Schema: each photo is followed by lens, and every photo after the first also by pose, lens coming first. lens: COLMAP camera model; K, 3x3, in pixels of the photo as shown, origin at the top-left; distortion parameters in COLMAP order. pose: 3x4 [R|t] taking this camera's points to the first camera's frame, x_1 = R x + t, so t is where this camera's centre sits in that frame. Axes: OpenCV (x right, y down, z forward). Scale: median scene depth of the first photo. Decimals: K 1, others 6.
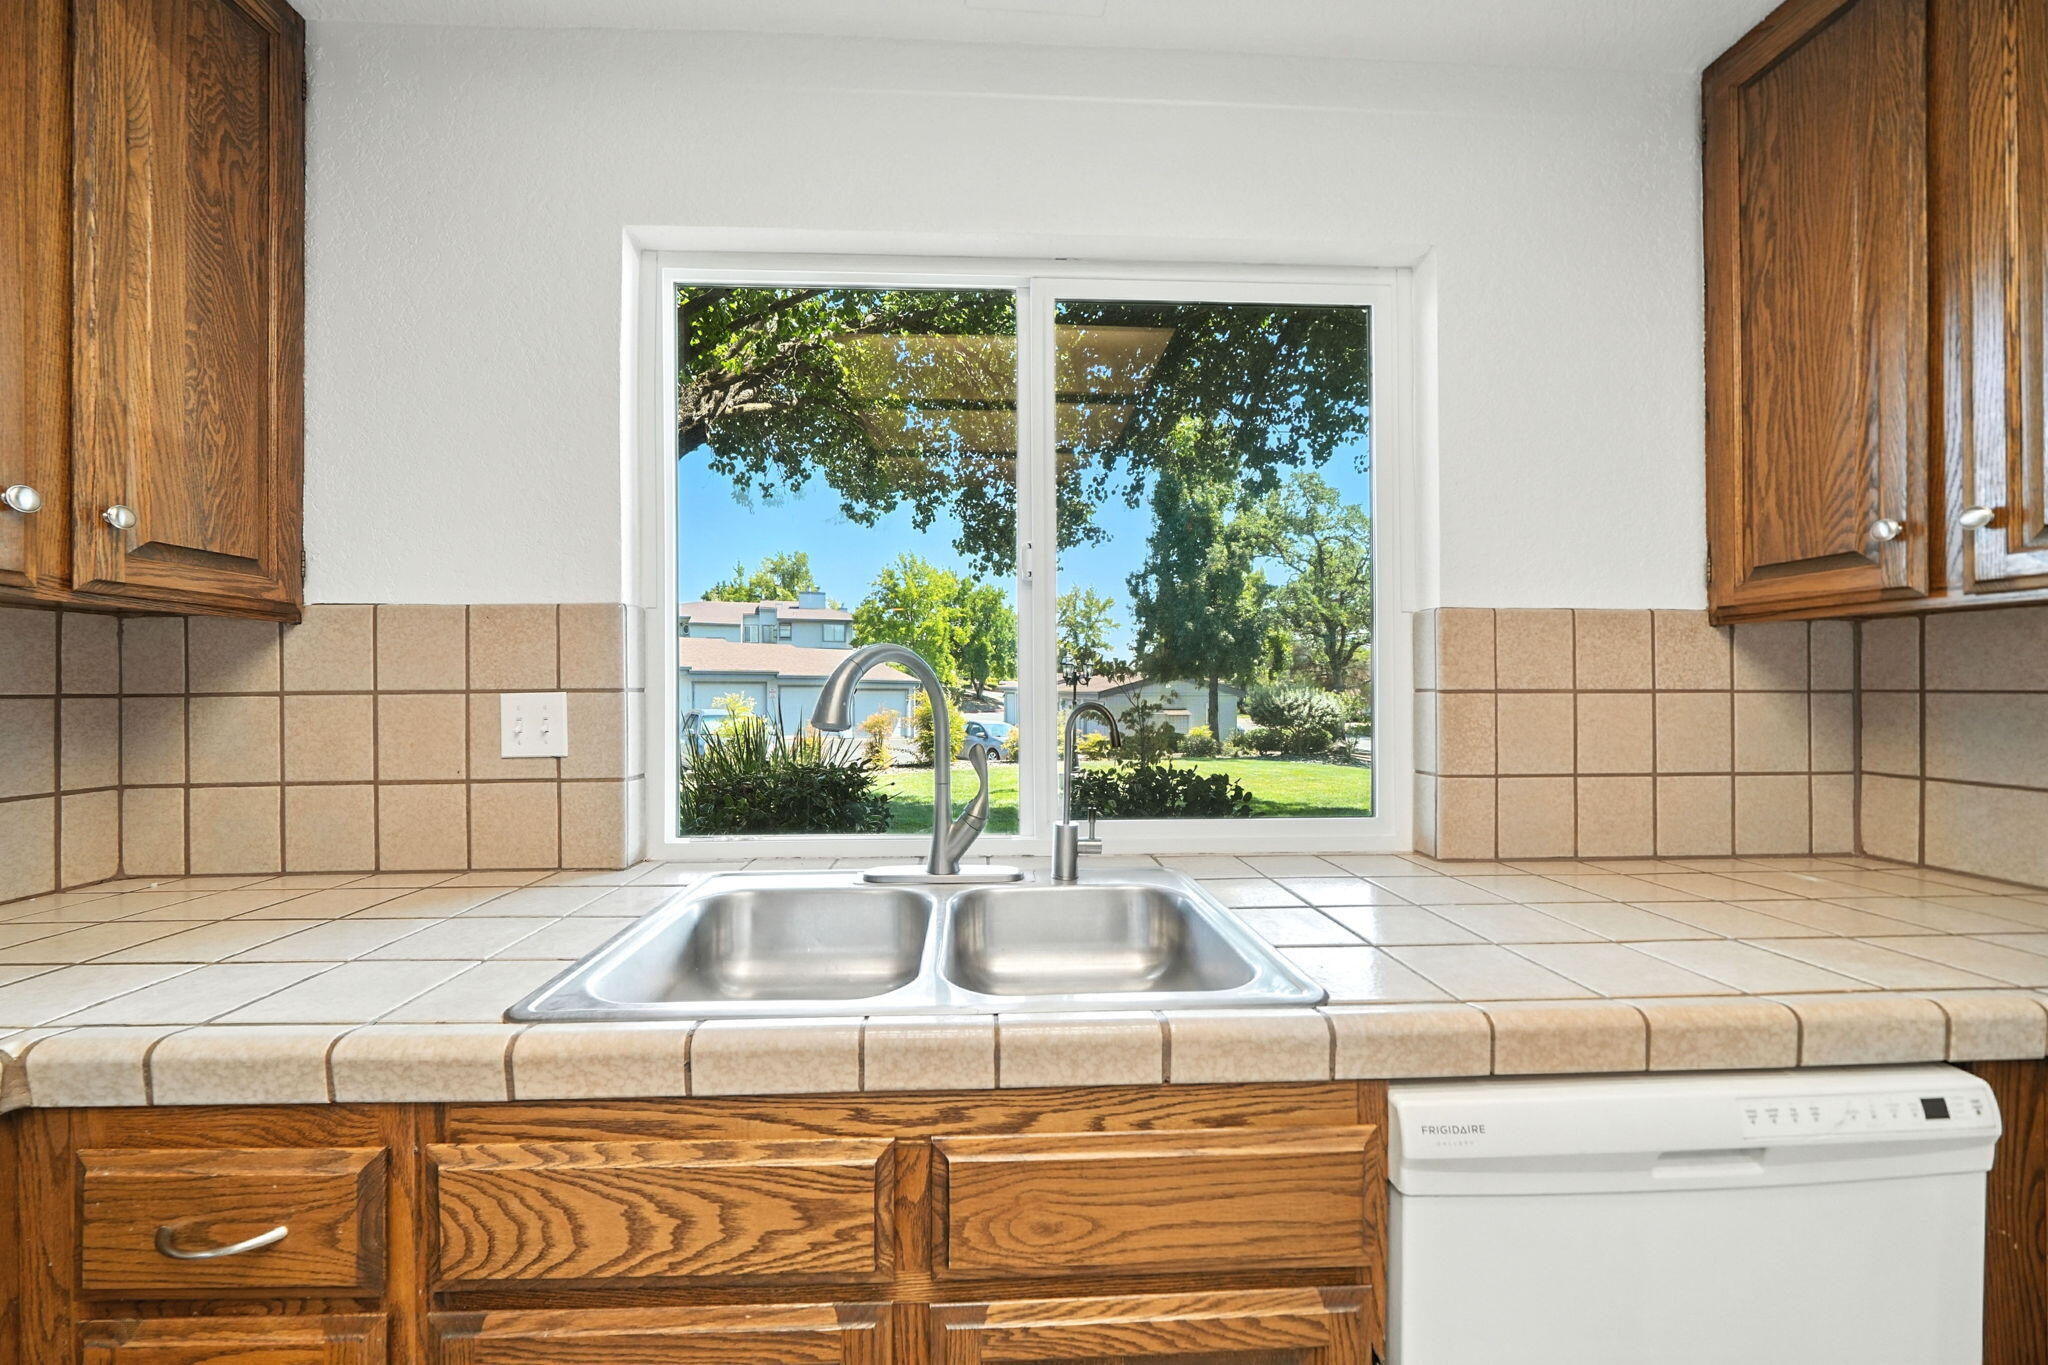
lens RADIAL K [[707.8, 0, 1003.8], [0, 707.8, 685.4], [0, 0, 1]] dist [-0.004319, -0.000242]
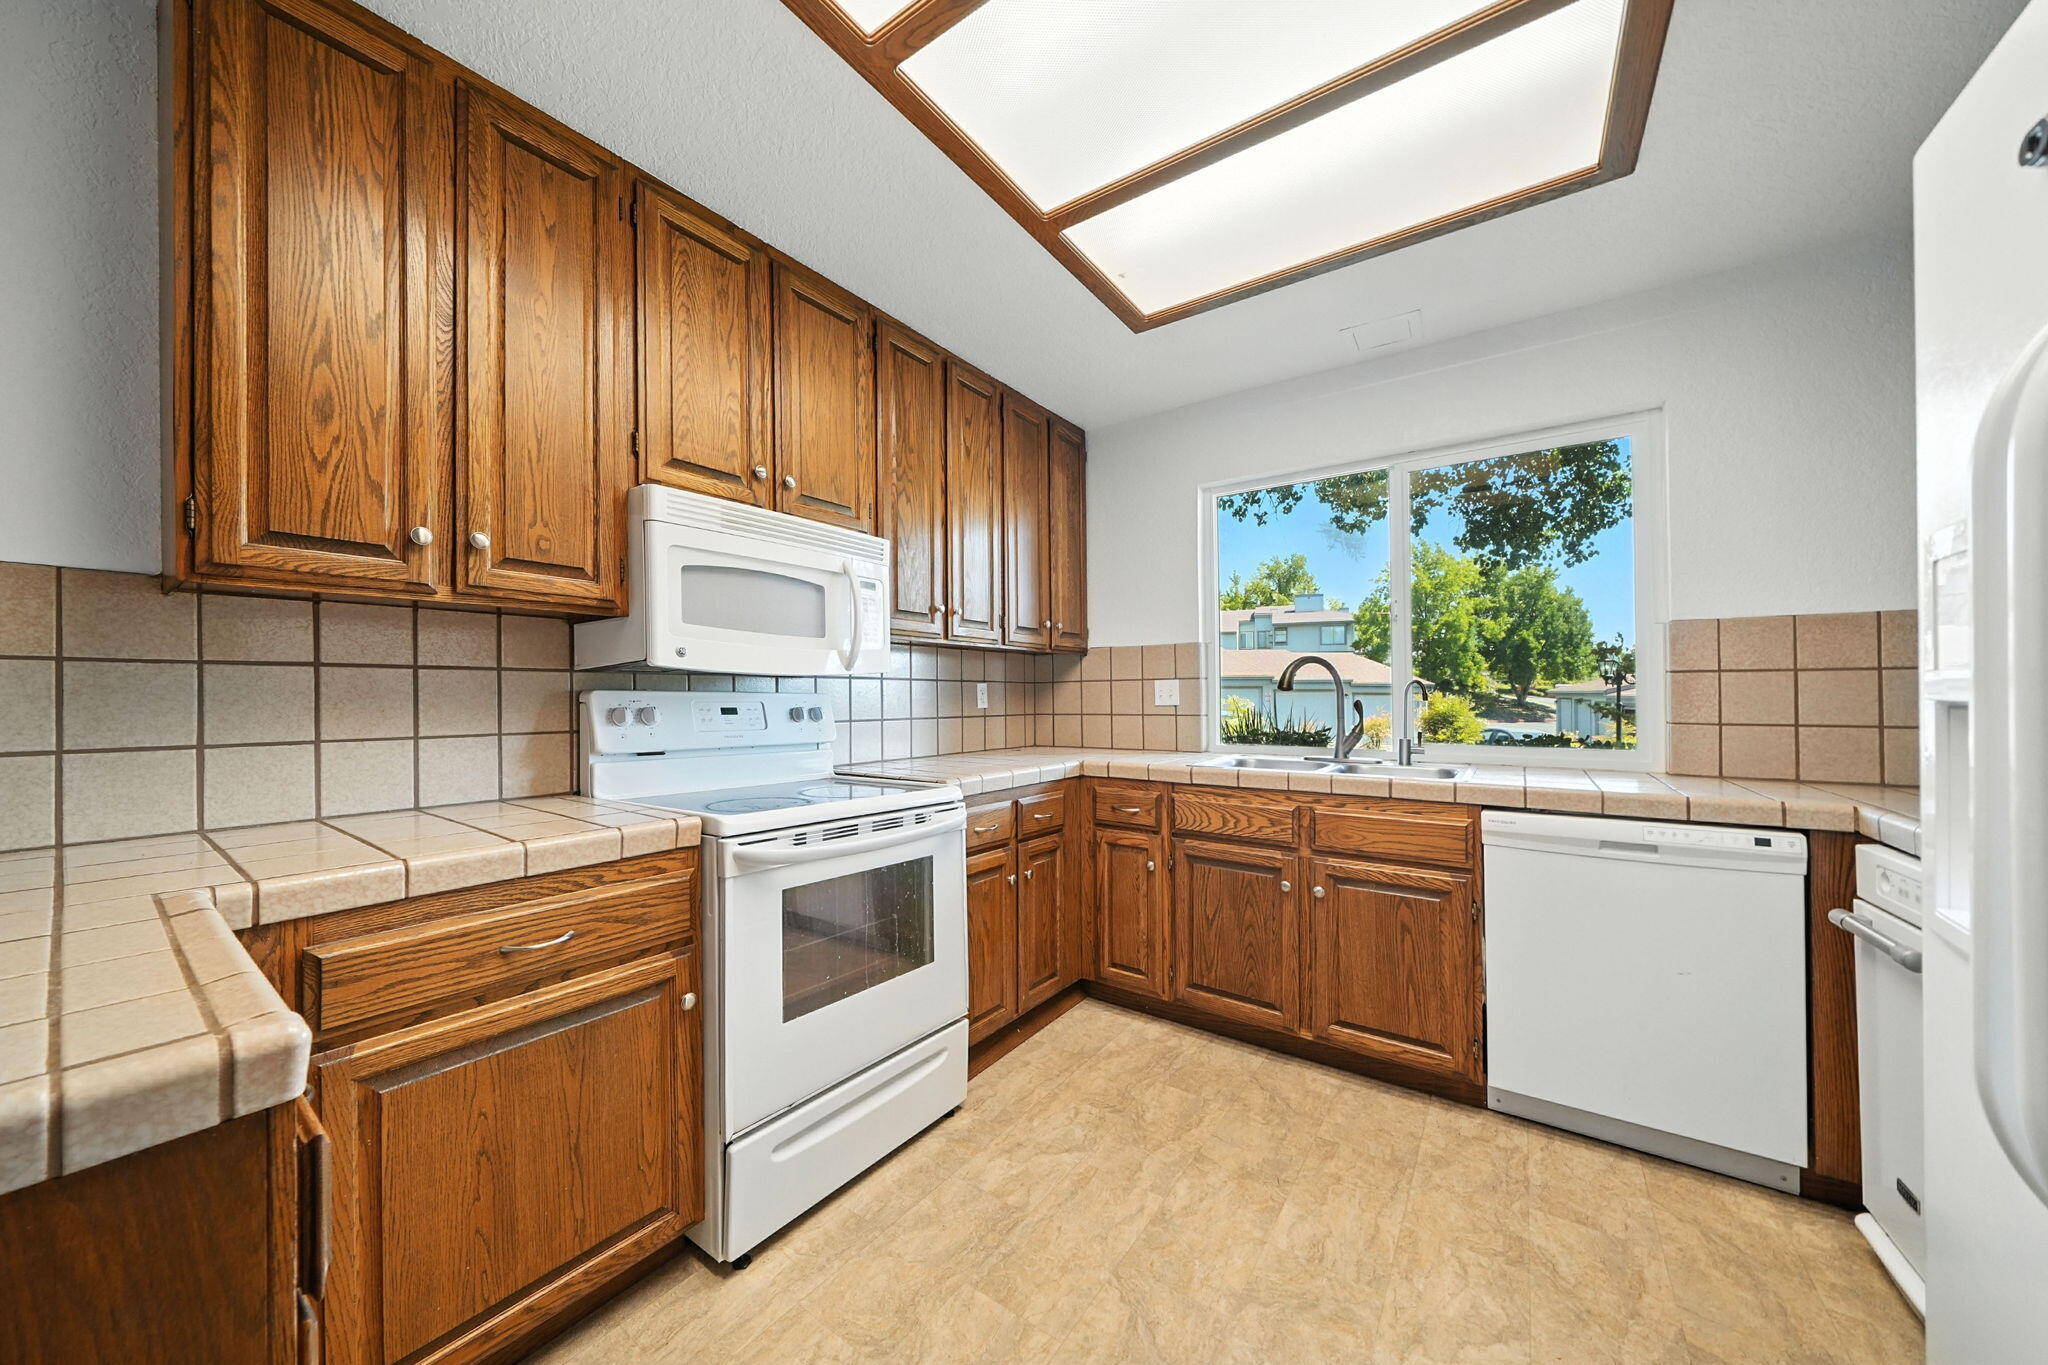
lens RADIAL K [[707.8, 0, 1014.1], [0, 707.8, 688.6], [0, 0, 1]] dist [-0.004319, -0.000242]
pose [[0.789293, -0.005793, -0.613989, 0.045765], [0.003902, 0.999983, -0.004418, 0.005327], [0.614004, 0.001091, 0.789302, -0.135638]]
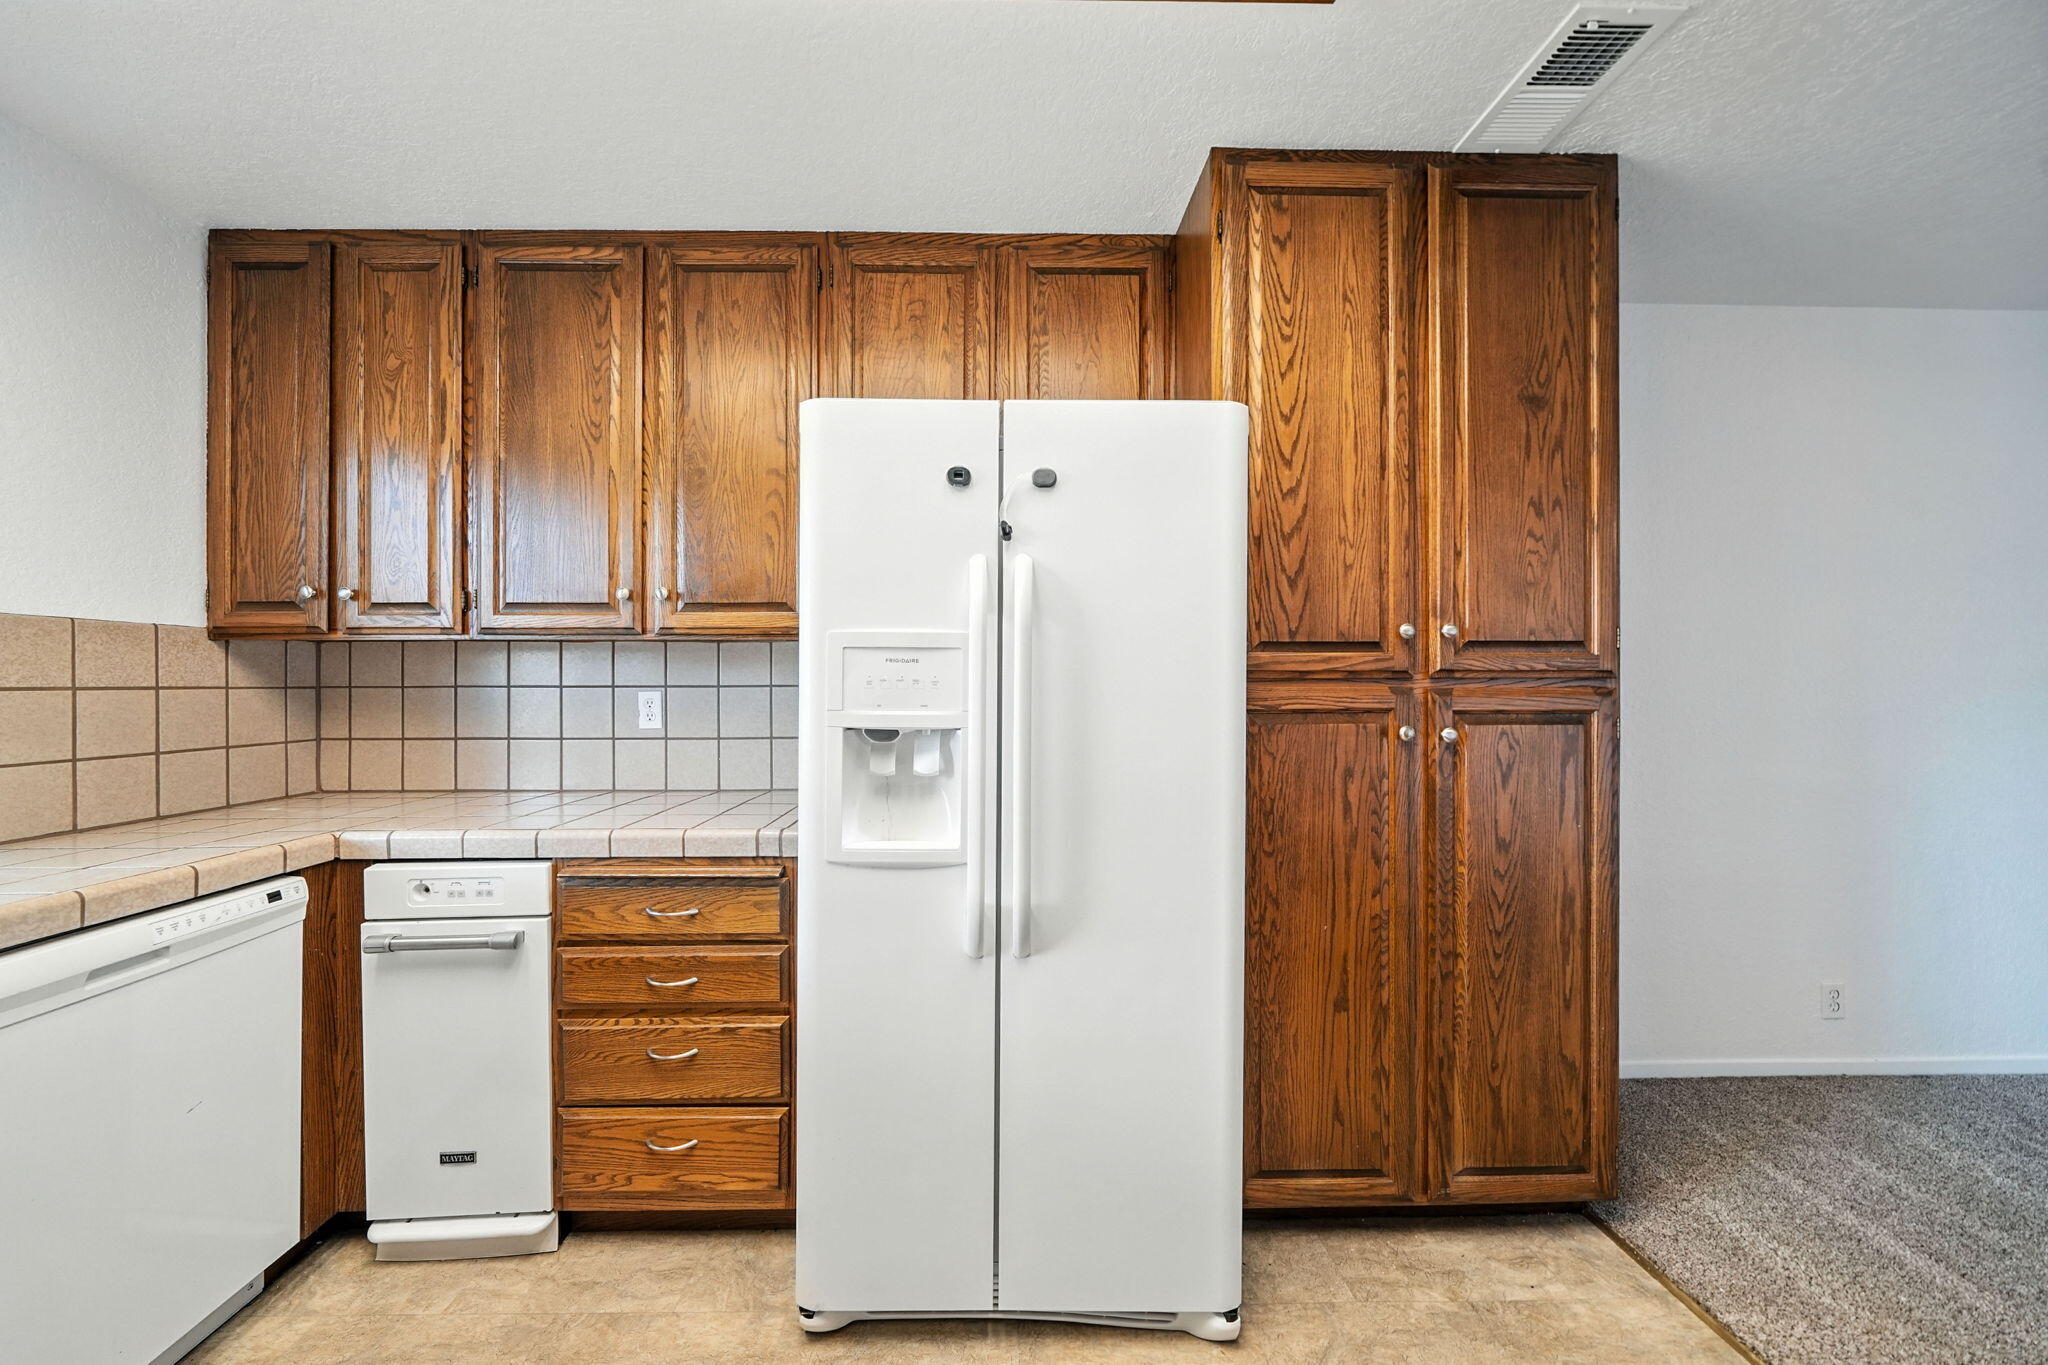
lens RADIAL K [[707.8, 0, 1008.7], [0, 707.8, 682.1], [0, 0, 1]] dist [-0.004319, -0.000242]
pose [[0.023865, 0.002407, 0.999712, -0.035760], [-0.003226, 0.999992, -0.002331, -0.000519], [-0.999710, -0.003169, 0.023872, -0.064837]]
